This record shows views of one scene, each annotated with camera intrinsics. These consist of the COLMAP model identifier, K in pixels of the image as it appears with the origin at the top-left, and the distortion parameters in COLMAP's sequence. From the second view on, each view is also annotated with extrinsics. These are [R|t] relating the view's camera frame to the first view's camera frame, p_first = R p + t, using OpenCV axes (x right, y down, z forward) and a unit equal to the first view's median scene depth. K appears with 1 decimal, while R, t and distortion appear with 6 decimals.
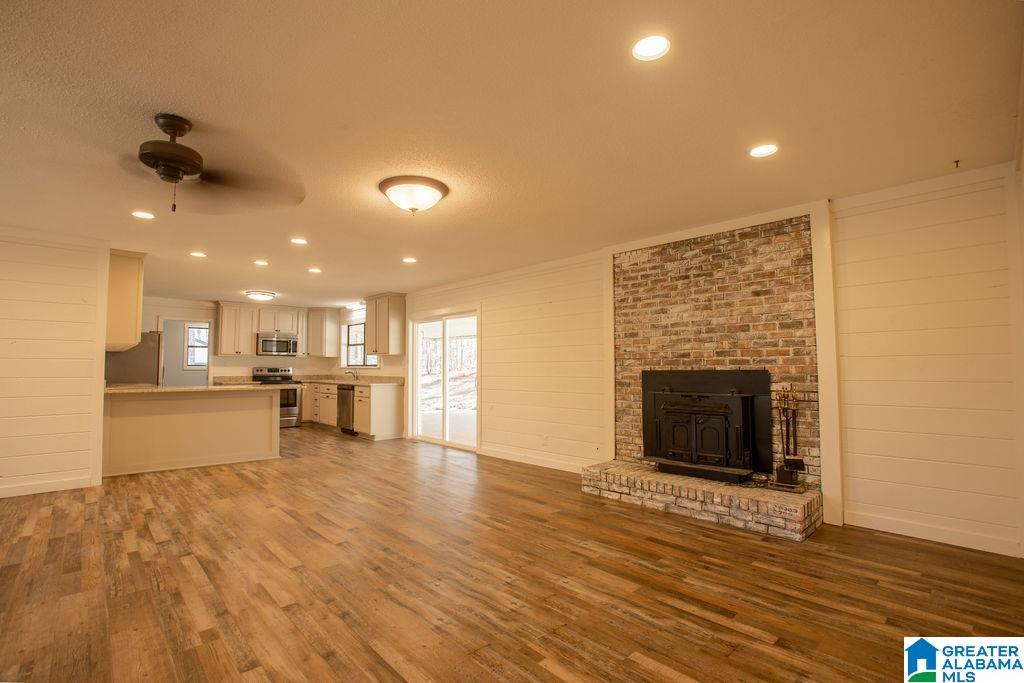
lens RADIAL K [[477.3, 0, 508.7], [0, 477.3, 342.8], [0, 0, 1]] dist [-0.075868, 0.028742]
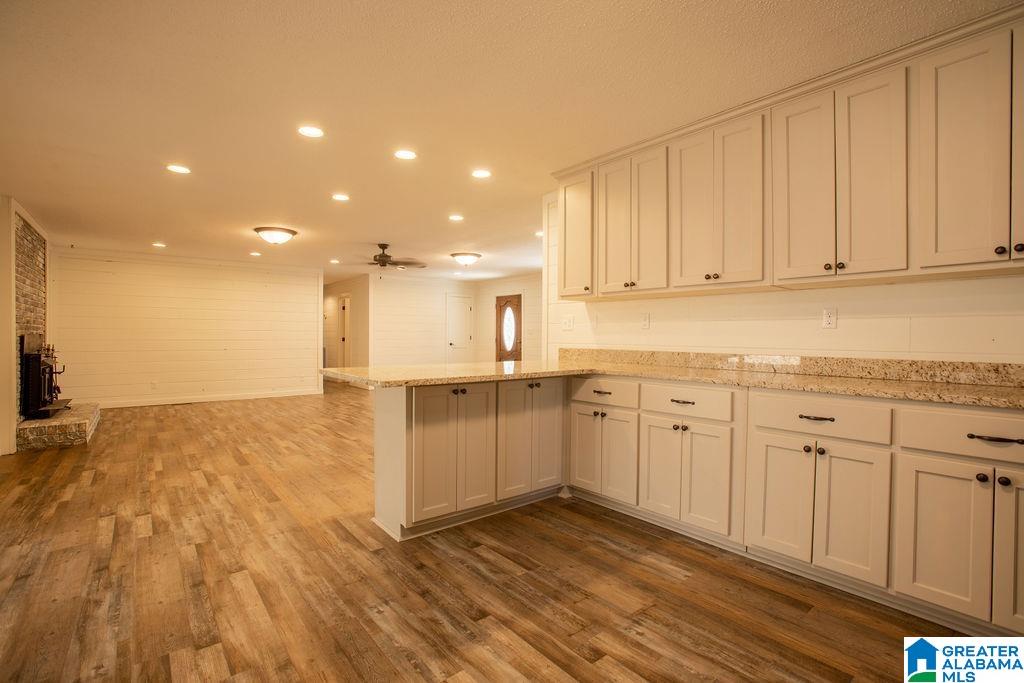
lens RADIAL K [[470.1, 0, 508.2], [0, 470.1, 340.1], [0, 0, 1]] dist [-0.073876, 0.033461]
pose [[-0.997987, -0.004531, 0.063256, -0.938783], [-0.007535, 0.998851, -0.047318, 0.121973], [-0.062969, -0.047699, -0.996875, 2.110751]]
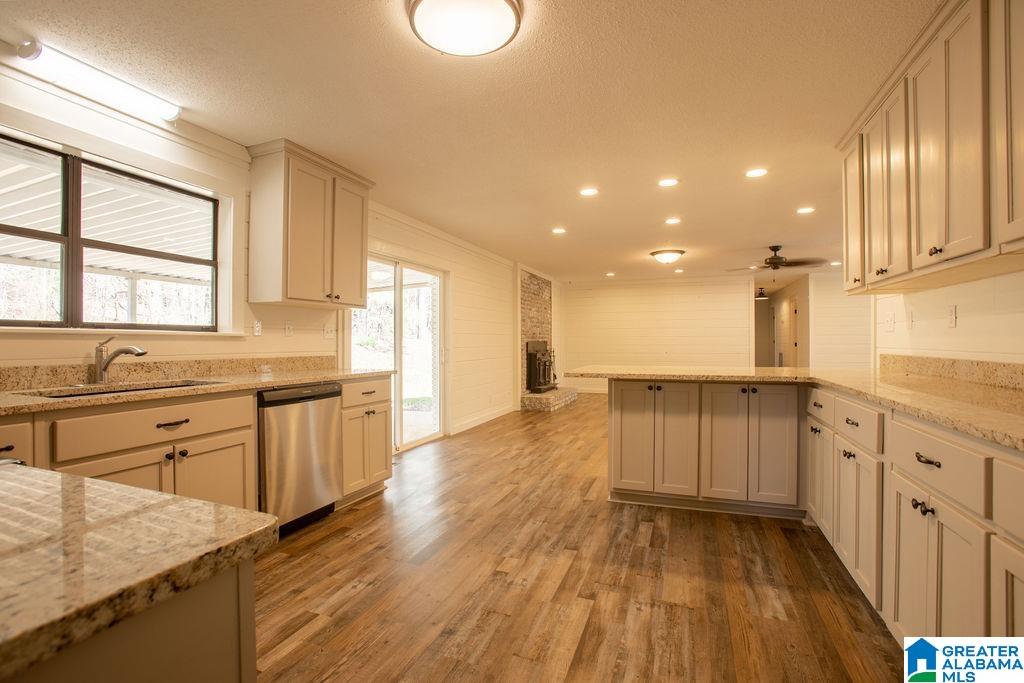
lens RADIAL K [[470.1, 0, 508.2], [0, 470.1, 340.1], [0, 0, 1]] dist [-0.073876, 0.033461]
pose [[-0.439971, 0.005542, 0.897995, -1.387682], [-0.046012, 0.998528, -0.028707, 0.118211], [-0.896832, -0.053949, -0.439069, 2.010748]]
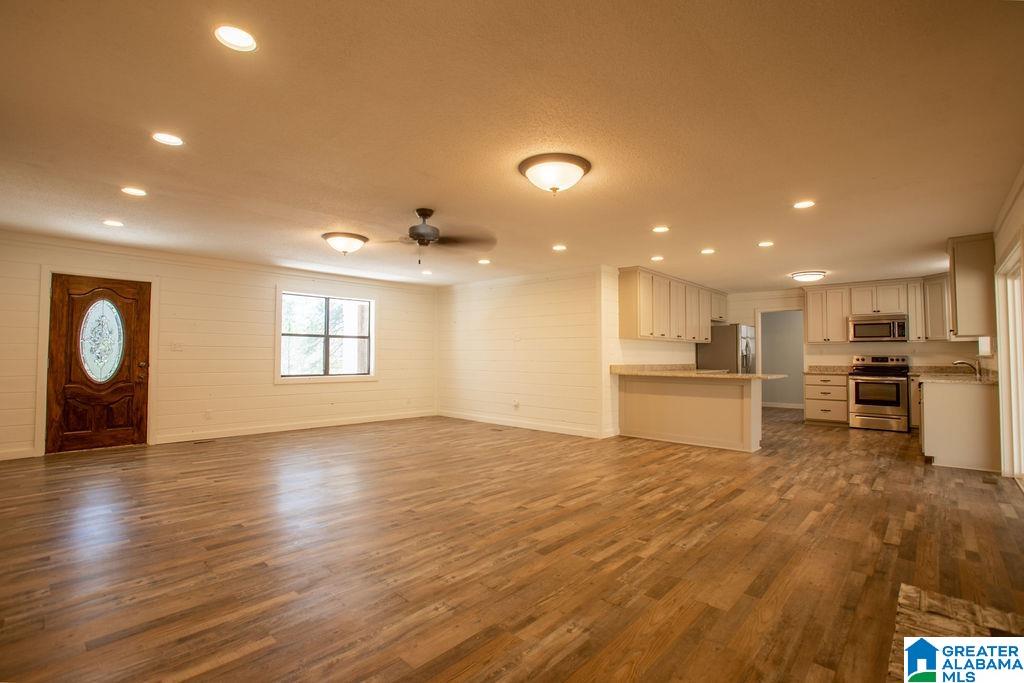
lens RADIAL K [[470.1, 0, 508.2], [0, 470.1, 340.1], [0, 0, 1]] dist [-0.073876, 0.033461]
pose [[0.069423, -0.032311, -0.997064, 0.585499], [0.049653, 0.998348, -0.028895, 0.034304], [0.996351, -0.047501, 0.070913, 0.657349]]
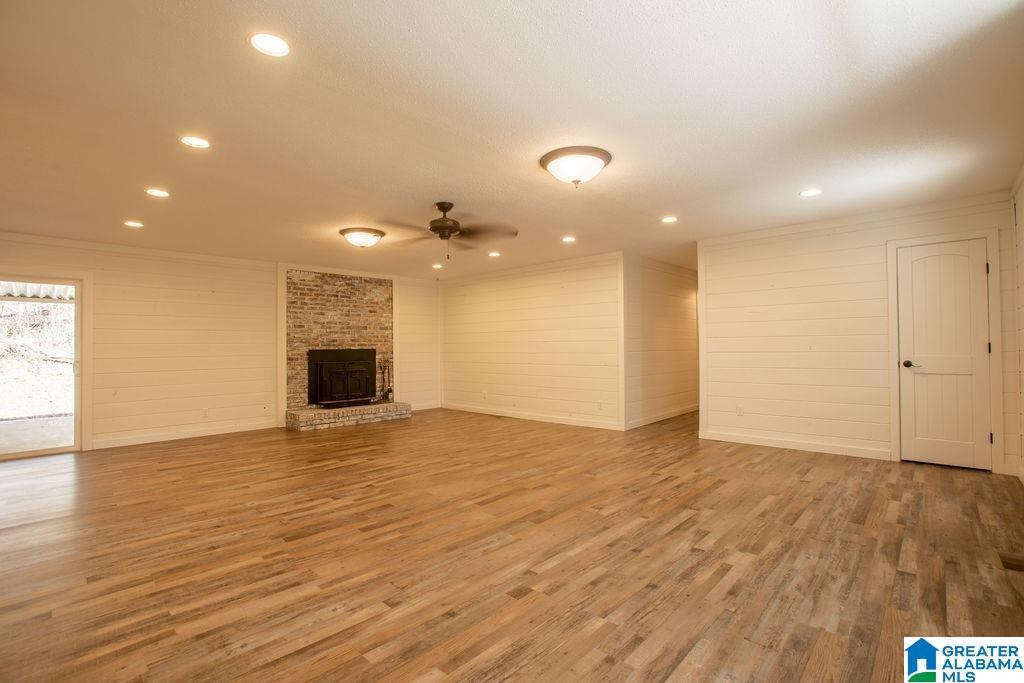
lens RADIAL K [[470.1, 0, 508.2], [0, 470.1, 340.1], [0, 0, 1]] dist [-0.073876, 0.033461]
pose [[-0.055336, 0.016402, 0.998333, -1.417814], [-0.044501, 0.998831, -0.018877, 0.028791], [-0.997476, -0.045472, -0.054541, 0.468494]]
